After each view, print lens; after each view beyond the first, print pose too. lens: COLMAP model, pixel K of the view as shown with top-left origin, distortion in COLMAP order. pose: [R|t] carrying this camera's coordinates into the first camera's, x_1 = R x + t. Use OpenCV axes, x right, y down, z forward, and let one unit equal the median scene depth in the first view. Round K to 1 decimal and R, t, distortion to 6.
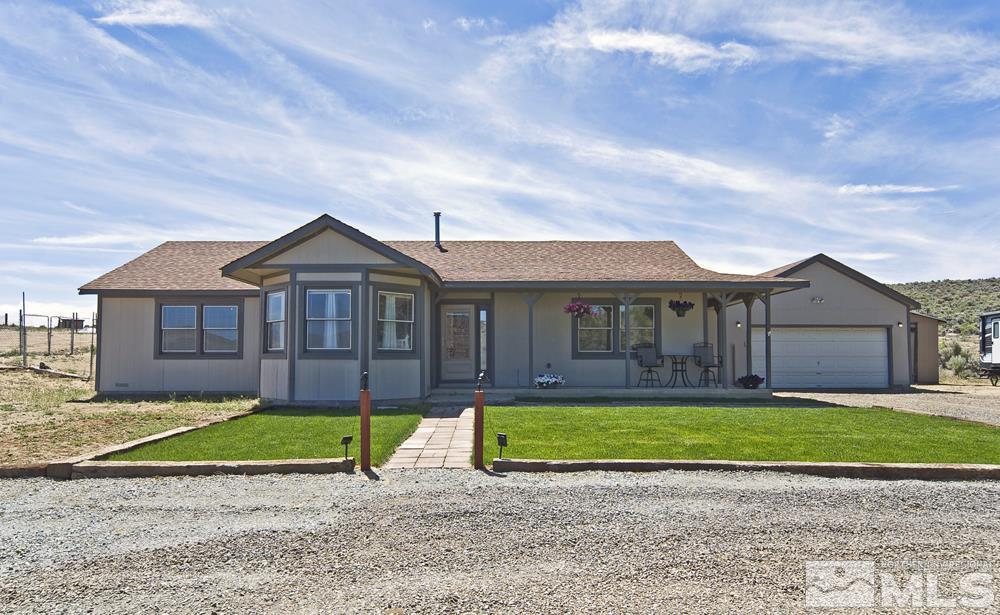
lens RADIAL K [[598.9, 0, 495.8], [0, 598.9, 357.1], [0, 0, 1]] dist [-0.005685, -0.005728]
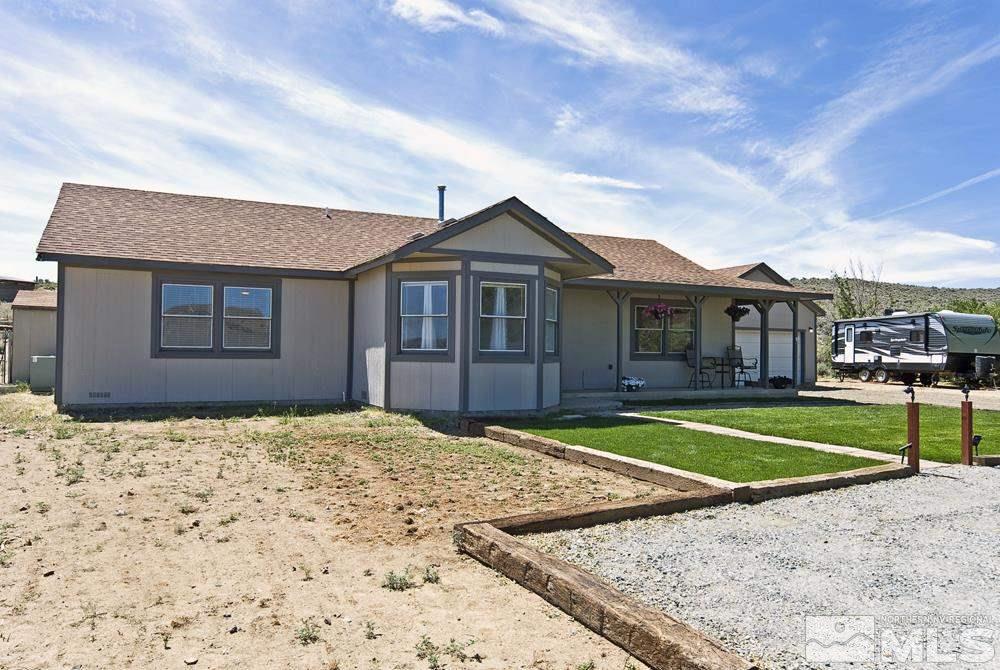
lens RADIAL K [[709.2, 0, 500.0], [0, 709.2, 335.0], [0, 0, 1]] dist [-0.050301, 0.053292]
pose [[0.893914, 0.019861, 0.447798, -0.055909], [-0.013443, 0.999756, -0.017507, -0.001434], [-0.448036, 0.009630, 0.893963, 0.006476]]
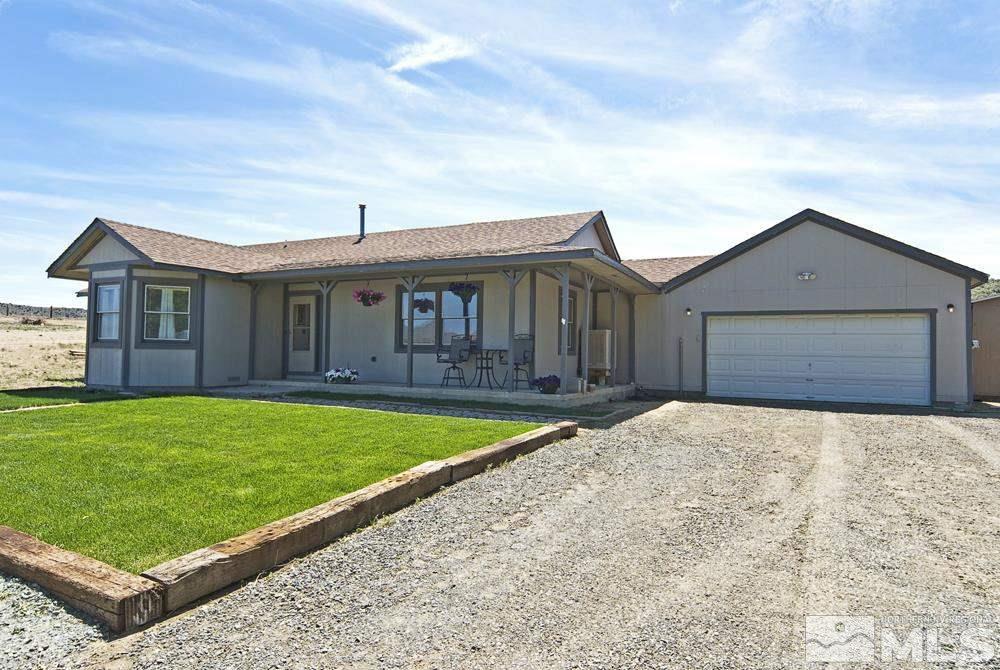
lens RADIAL K [[592.8, 0, 502.0], [0, 592.8, 366.1], [0, 0, 1]] dist [-0.010400, -0.000070]
pose [[0.893981, 0.023648, -0.447480, 0.065526], [-0.014390, 0.999607, 0.024078, -0.000013], [0.447874, -0.015086, 0.893970, 0.026357]]
